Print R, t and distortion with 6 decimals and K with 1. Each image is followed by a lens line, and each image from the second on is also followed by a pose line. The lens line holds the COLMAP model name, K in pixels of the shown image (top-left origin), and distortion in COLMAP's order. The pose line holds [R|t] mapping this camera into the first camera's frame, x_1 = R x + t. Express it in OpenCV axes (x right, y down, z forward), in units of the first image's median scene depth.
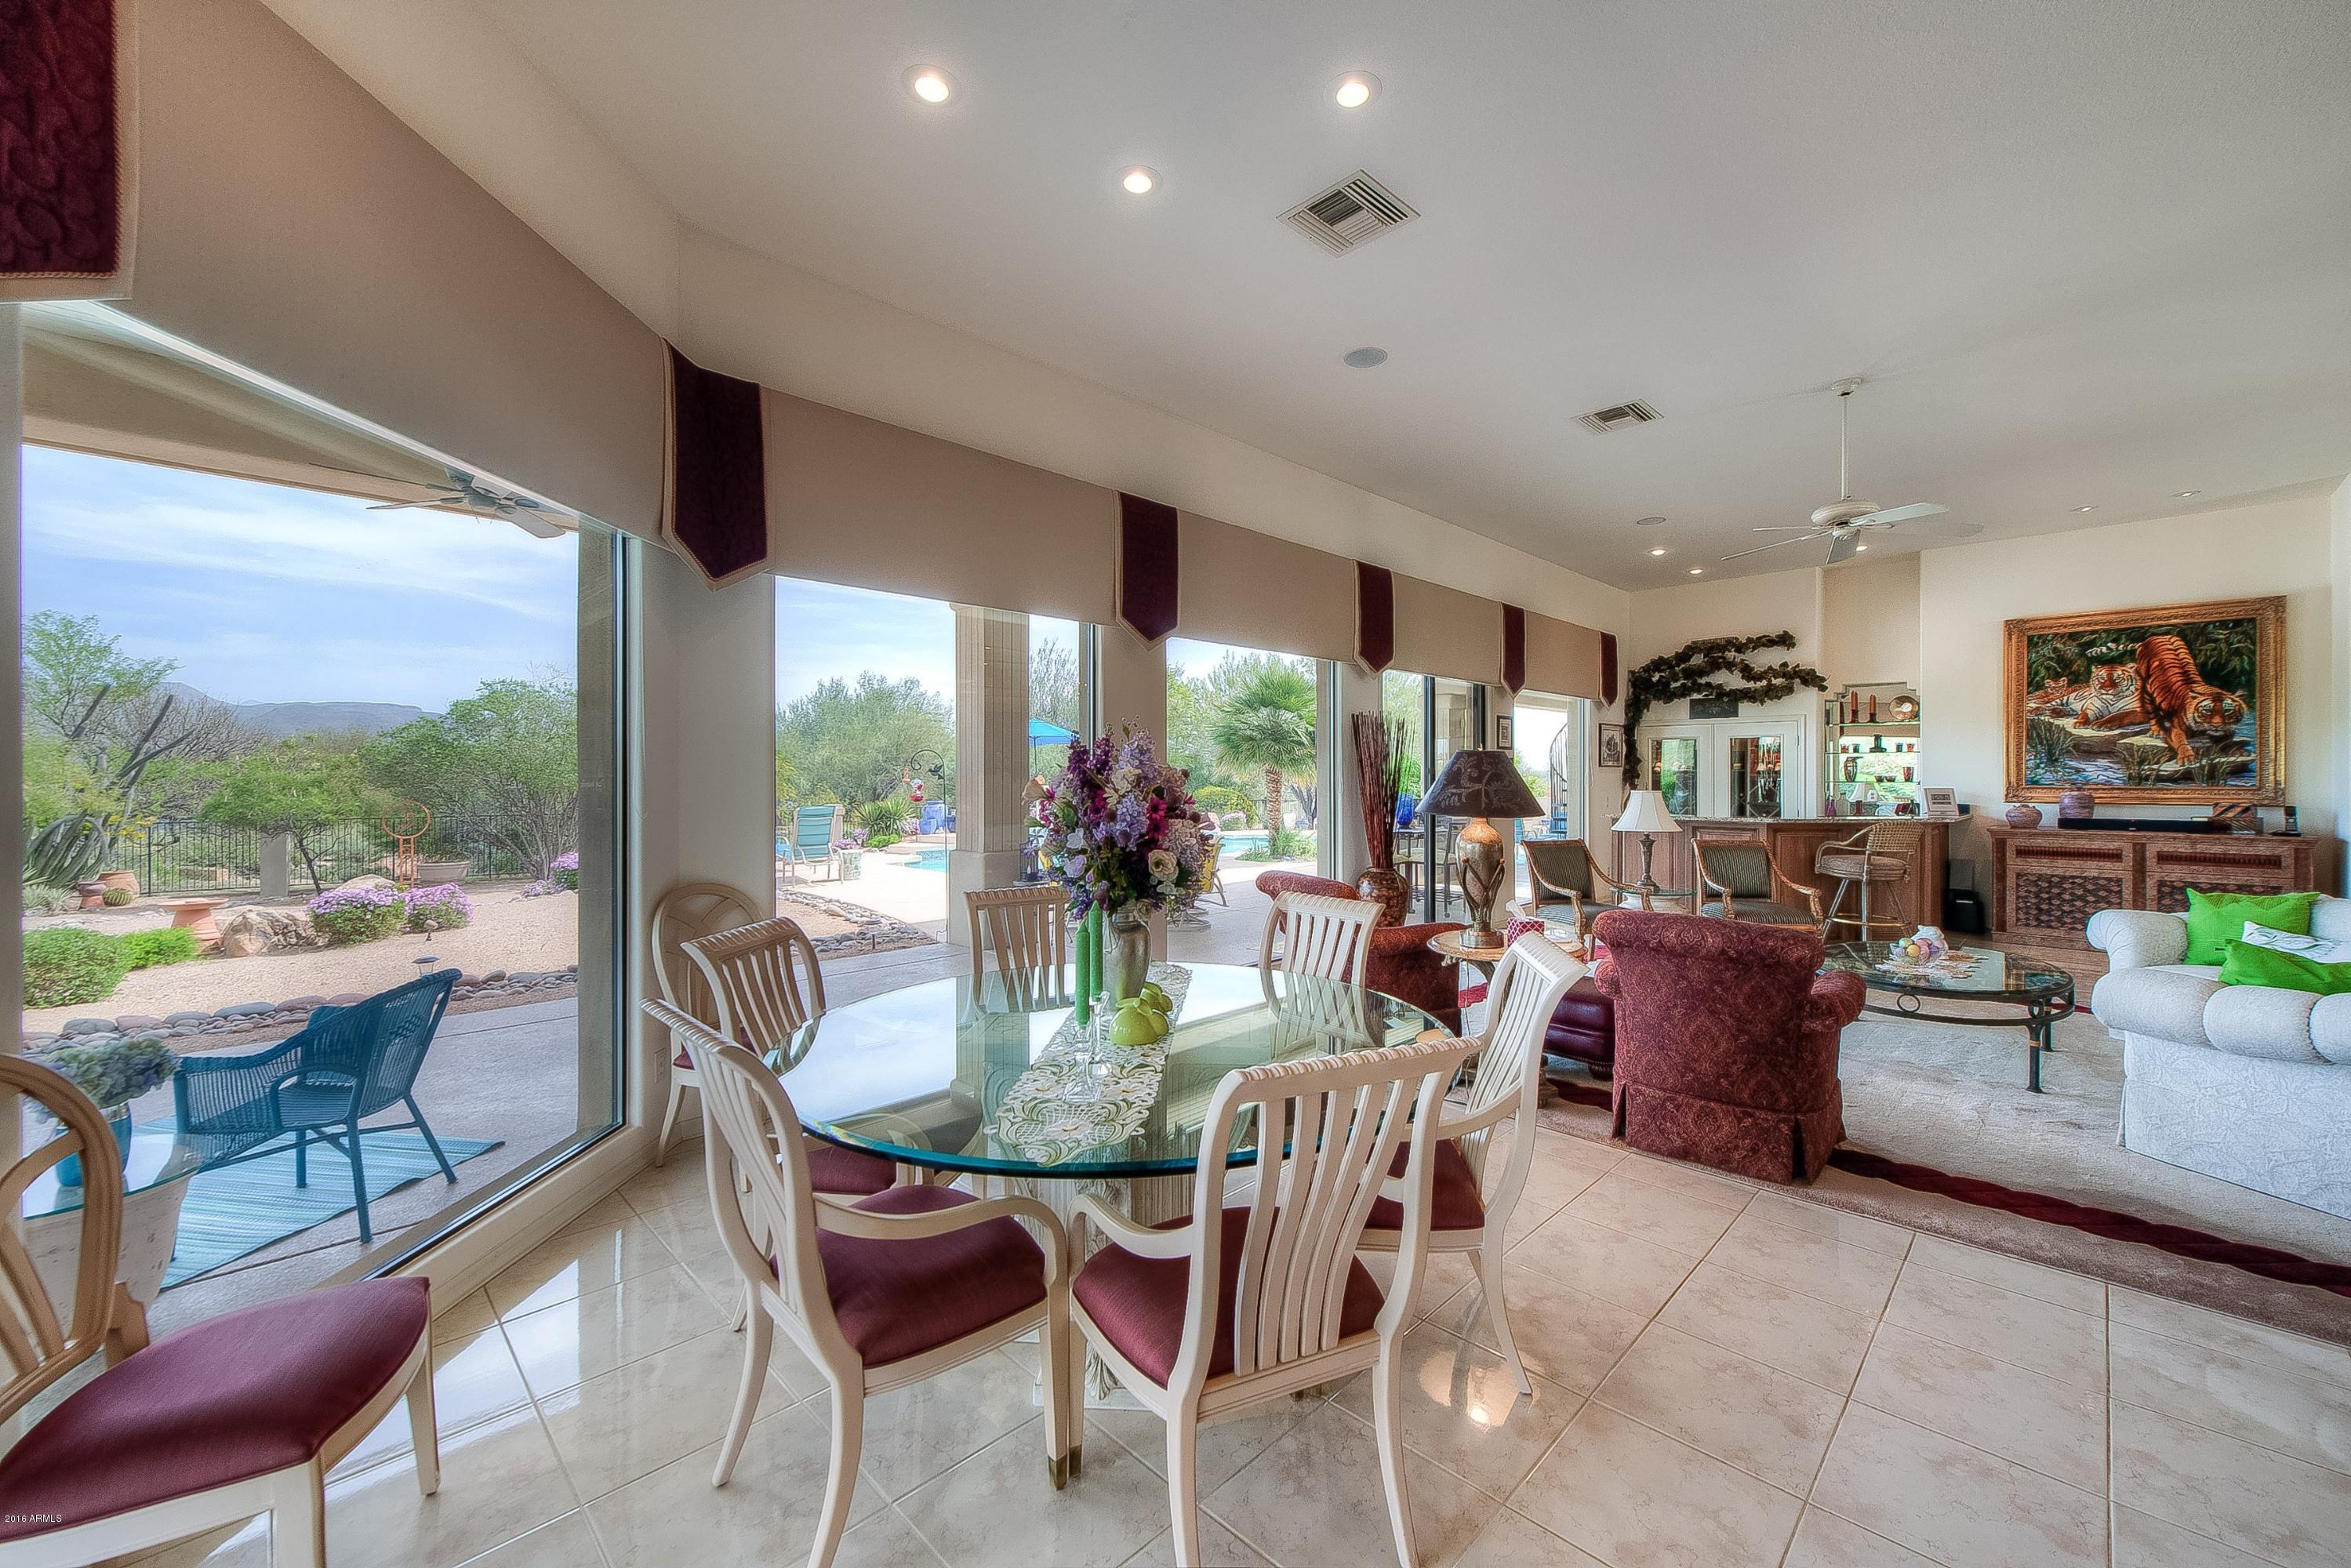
lens RADIAL K [[925.7, 0, 1183.6], [0, 925.7, 777.0], [0, 0, 1]] dist [0.004341, -0.001819]
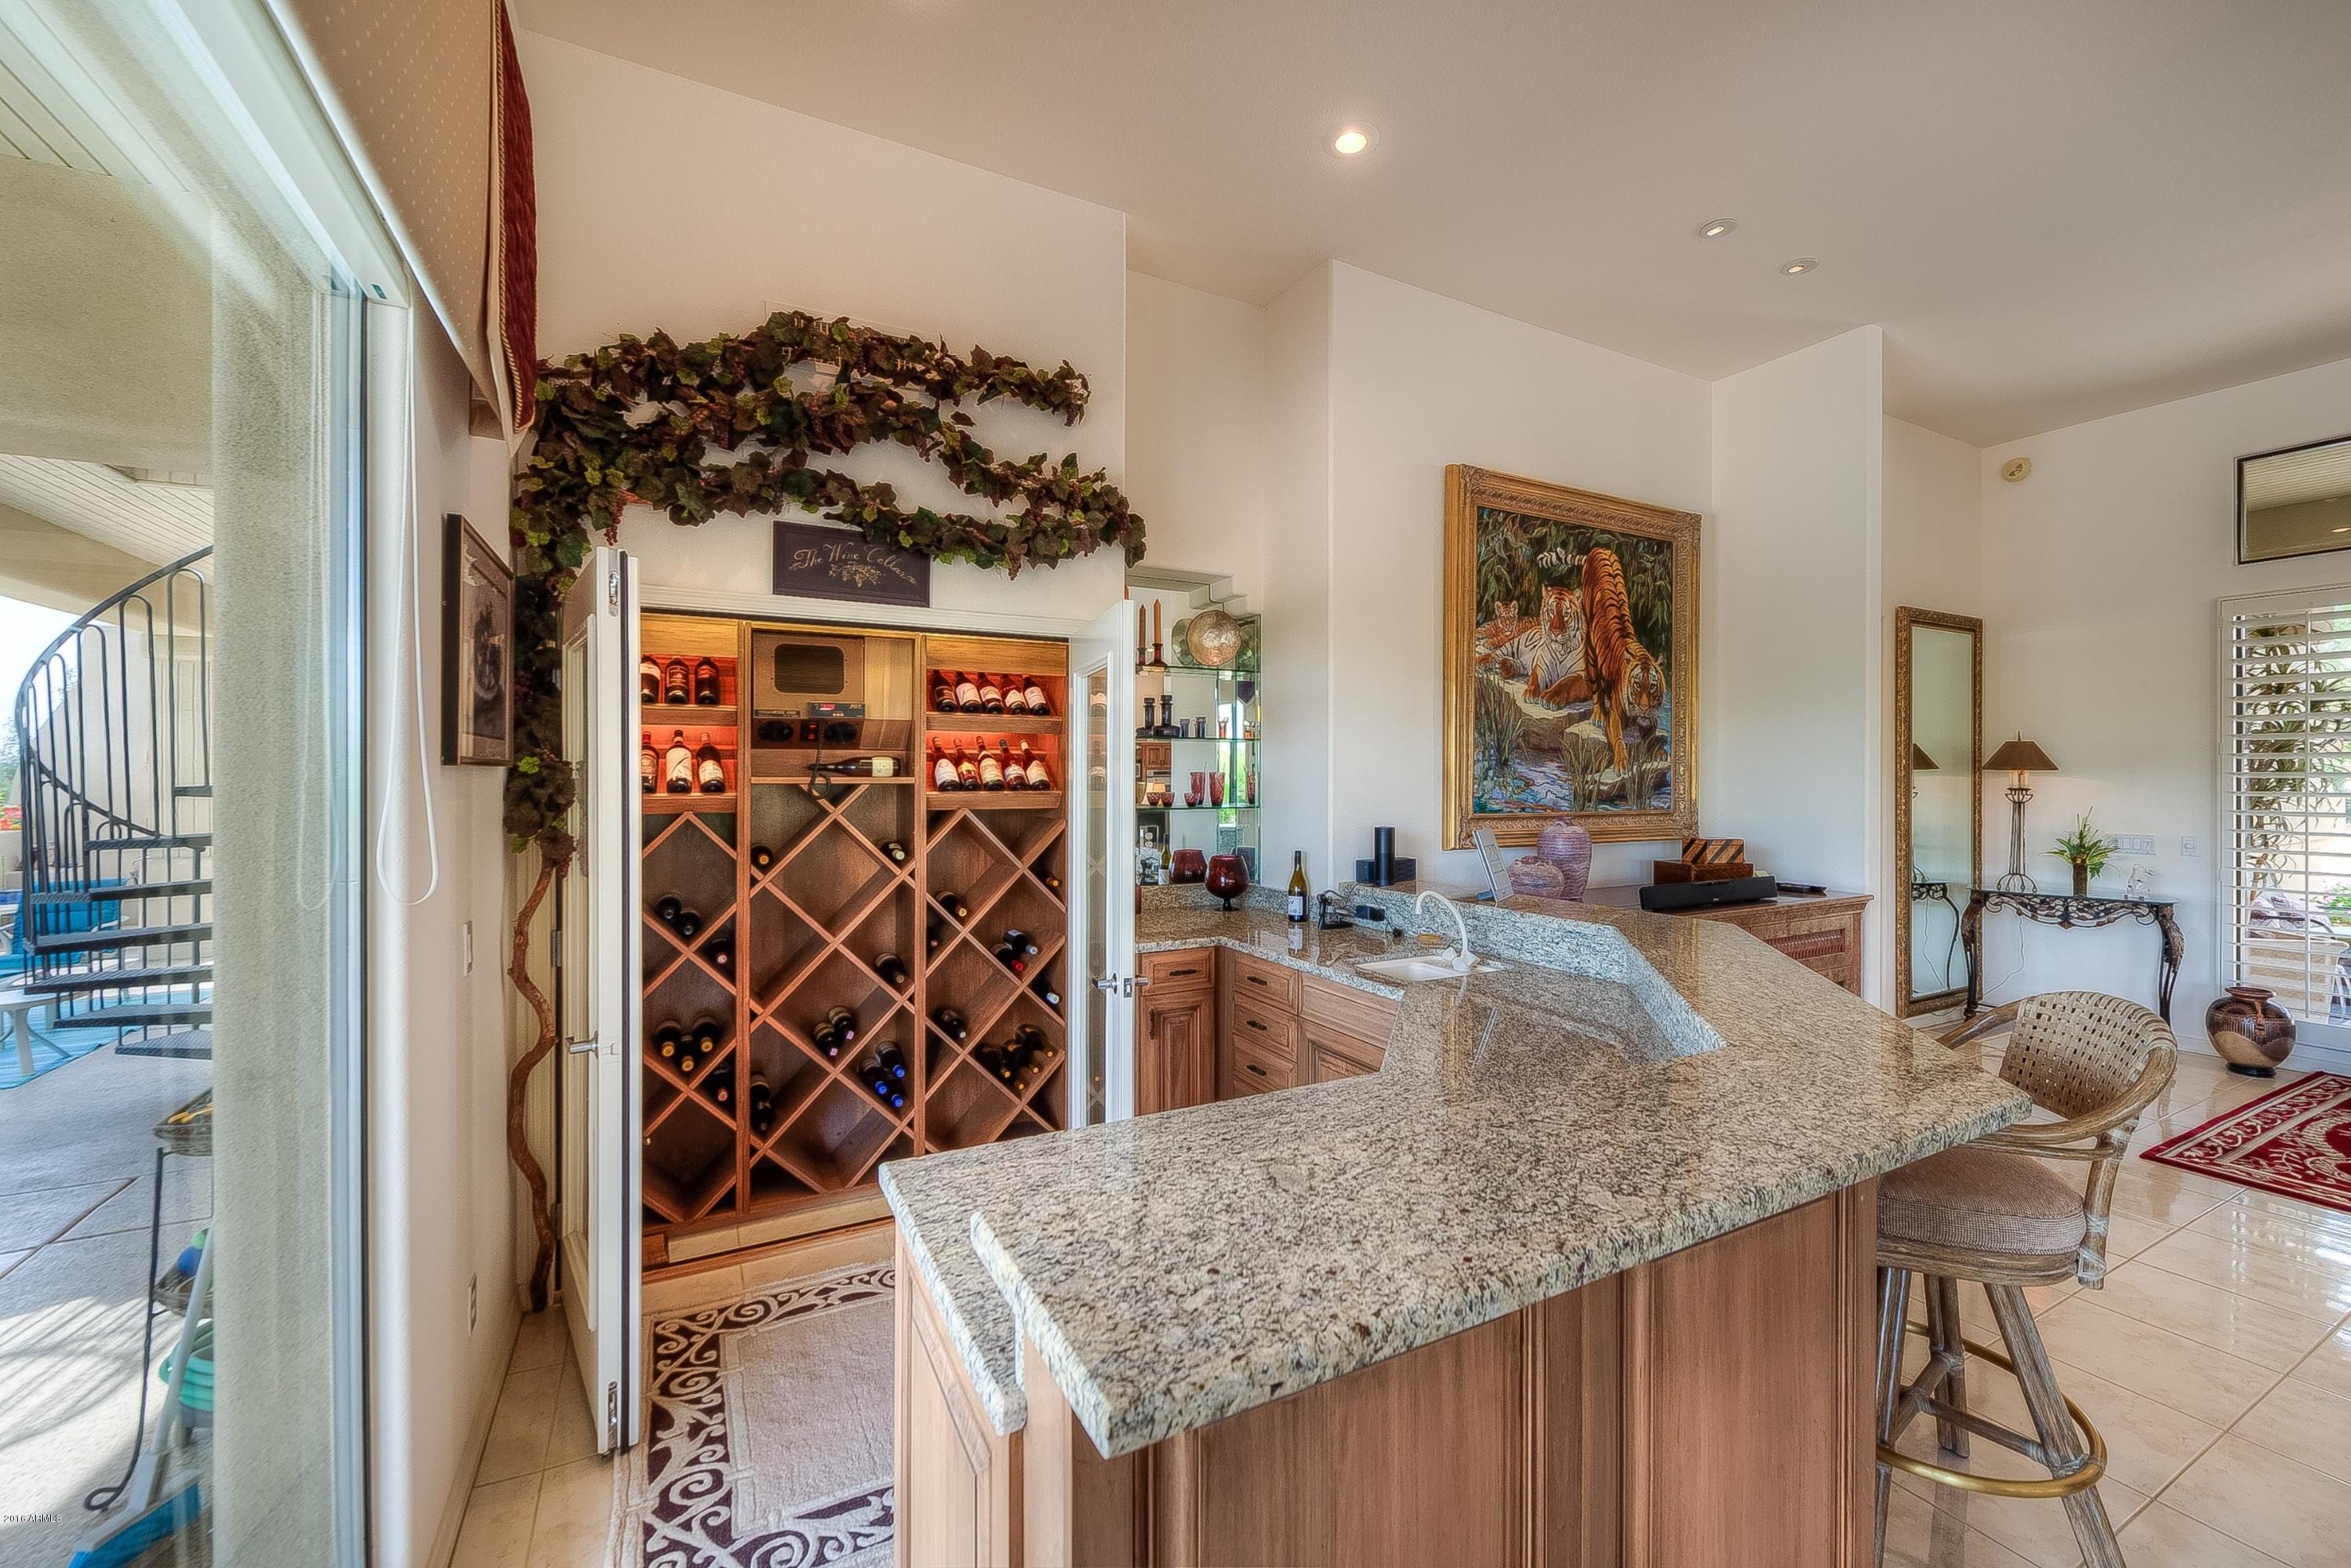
lens RADIAL K [[925.7, 0, 1194.1], [0, 925.7, 773.7], [0, 0, 1]] dist [0.004341, -0.001819]
pose [[0.307103, 0.001625, 0.951675, 0.415849], [-0.000250, 0.999999, -0.001627, -0.011556], [-0.951676, 0.000262, 0.307103, 1.026857]]
